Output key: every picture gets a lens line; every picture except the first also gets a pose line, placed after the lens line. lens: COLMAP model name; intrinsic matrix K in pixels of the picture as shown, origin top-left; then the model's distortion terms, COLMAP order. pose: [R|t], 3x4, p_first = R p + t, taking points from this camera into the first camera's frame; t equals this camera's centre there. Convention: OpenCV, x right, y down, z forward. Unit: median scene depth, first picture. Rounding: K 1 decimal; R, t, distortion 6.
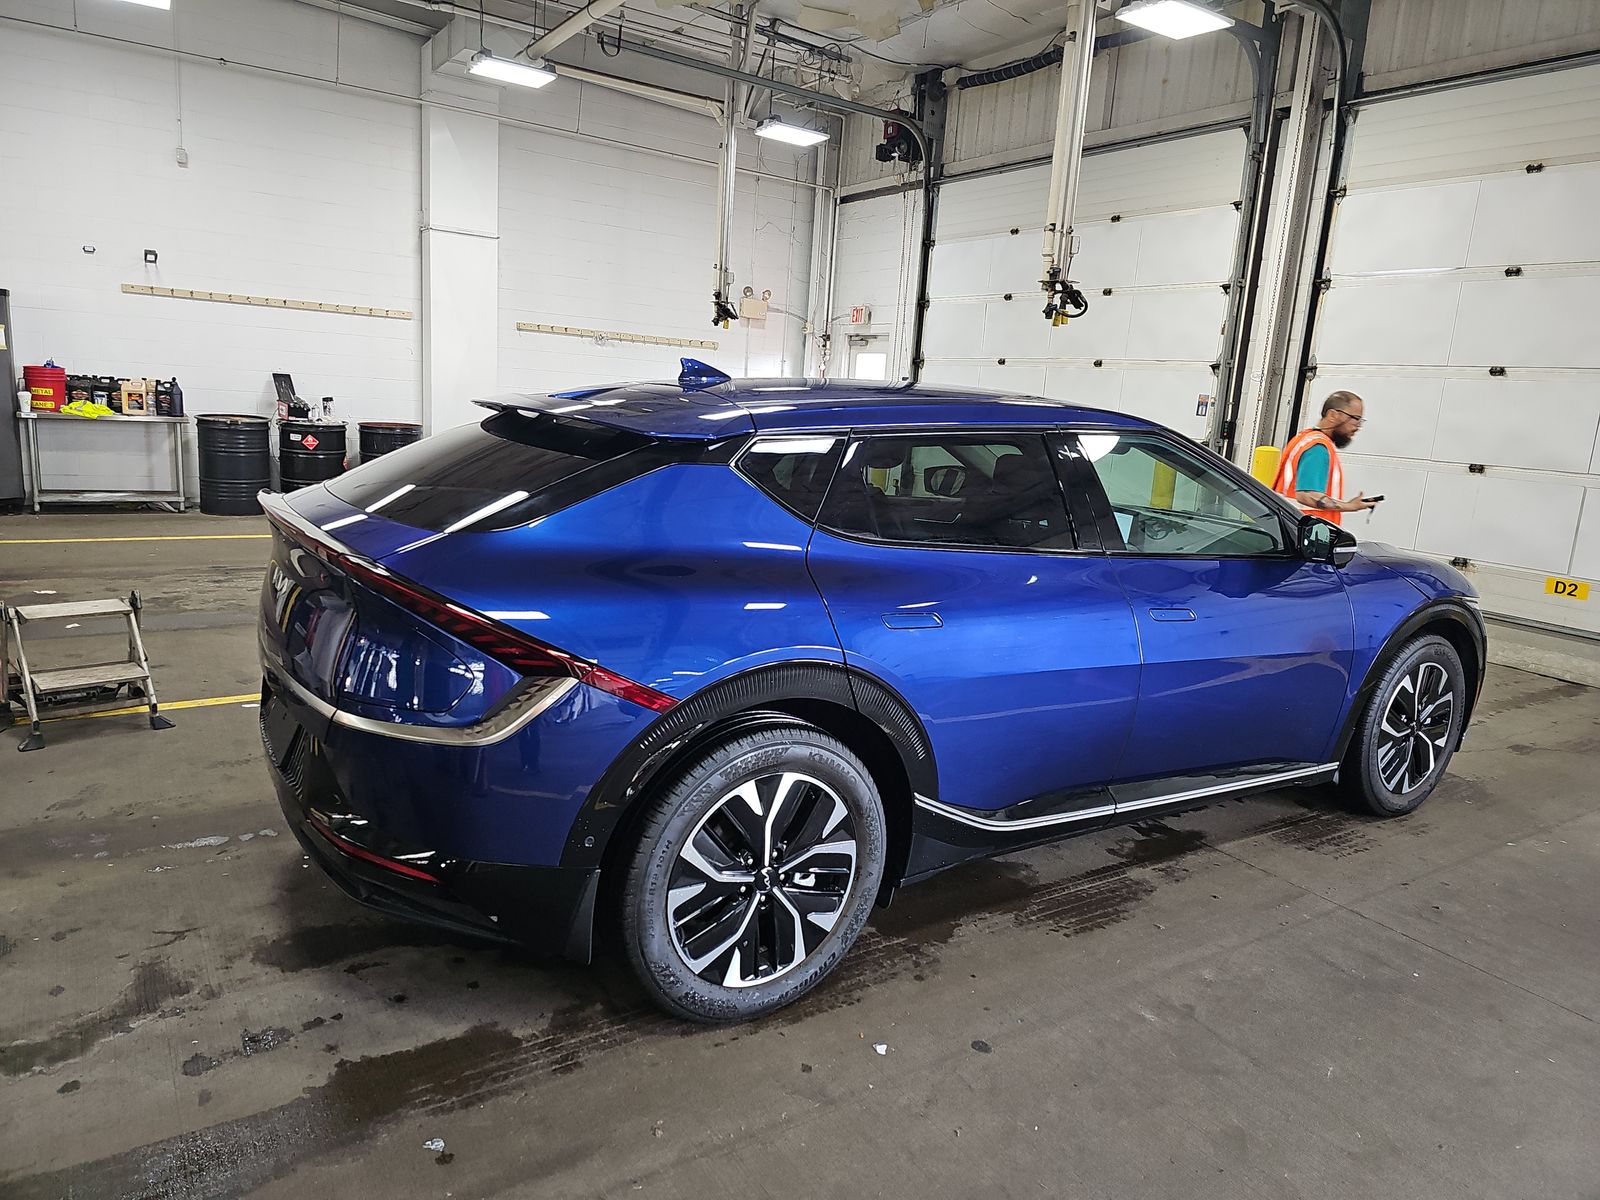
lens RADIAL K [[1061.3, 0, 800.0], [0, 1061.3, 600.0], [0, 0, 1]] dist [0.005747, -0.000326]
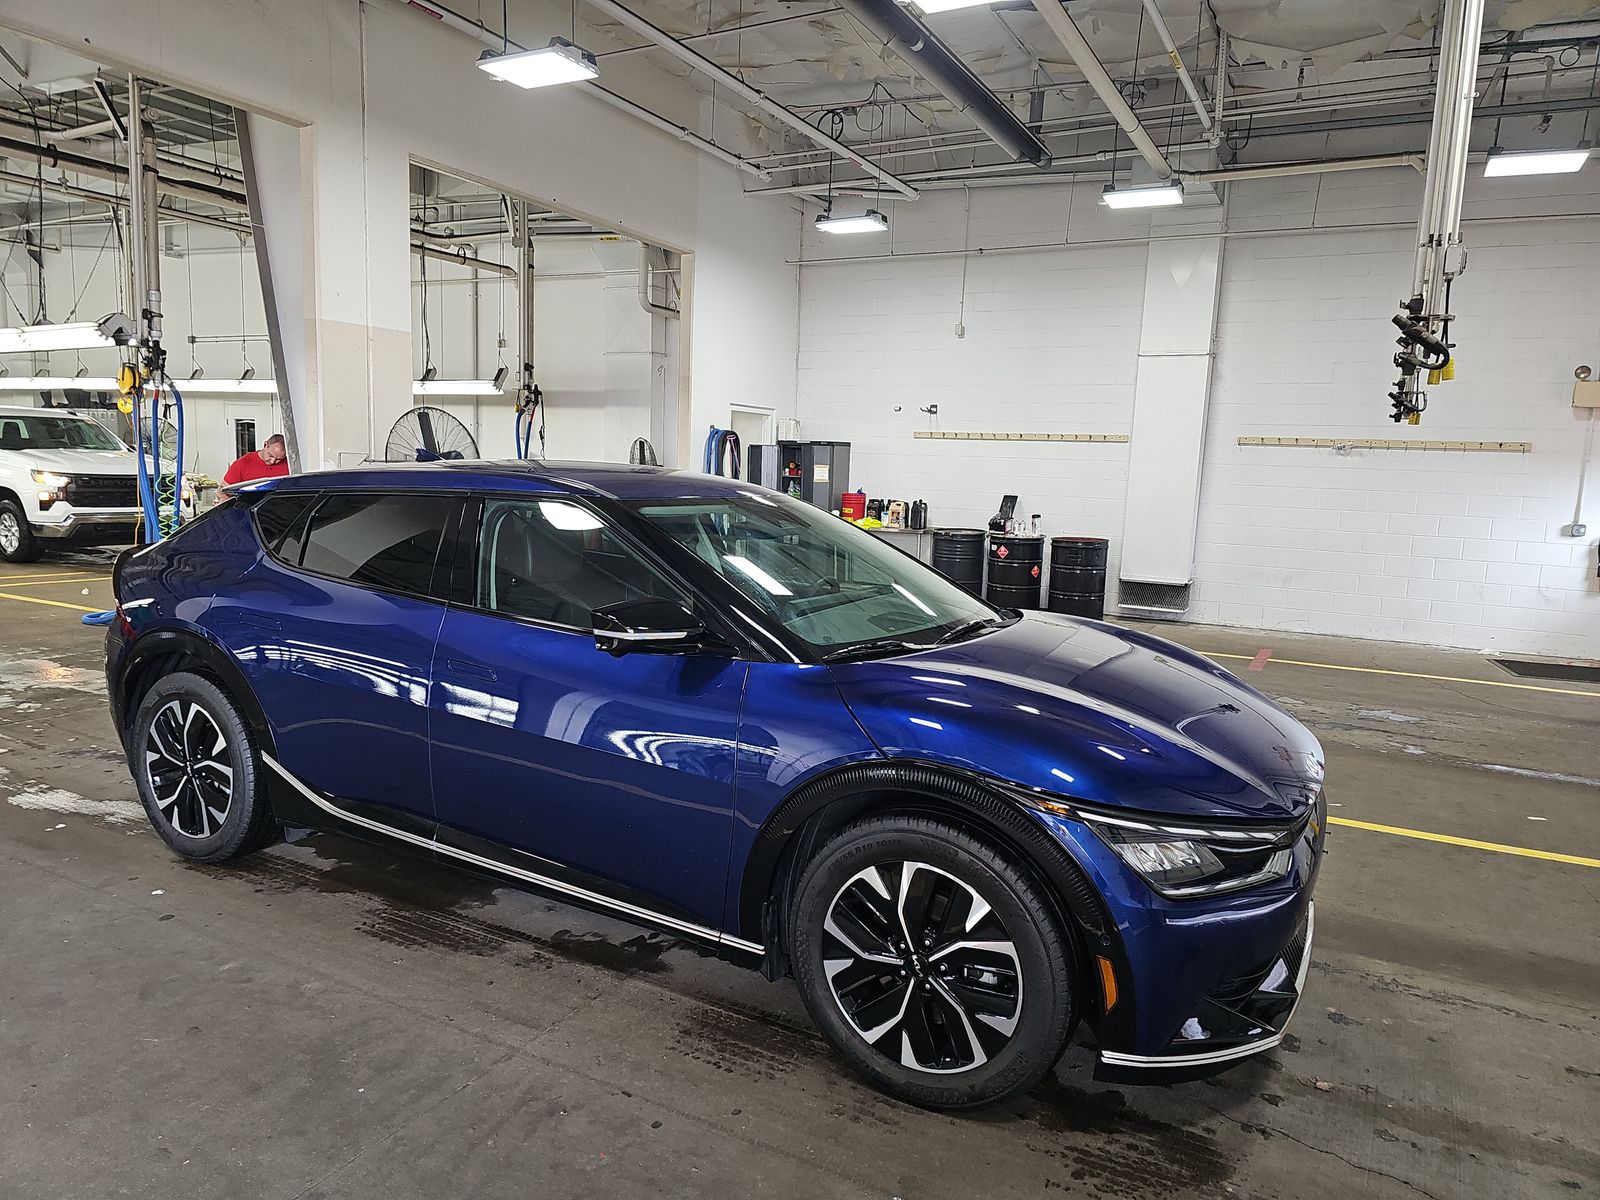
lens RADIAL K [[1061.3, 0, 803.2], [0, 1061.3, 633.2], [0, 0, 1]] dist [0.001703, -0.019442]
pose [[0.467398, 0.085348, -0.879917, 1.160093], [-0.172424, 0.985015, 0.003953, -0.067199], [0.867069, 0.149871, 0.475110, 0.660759]]
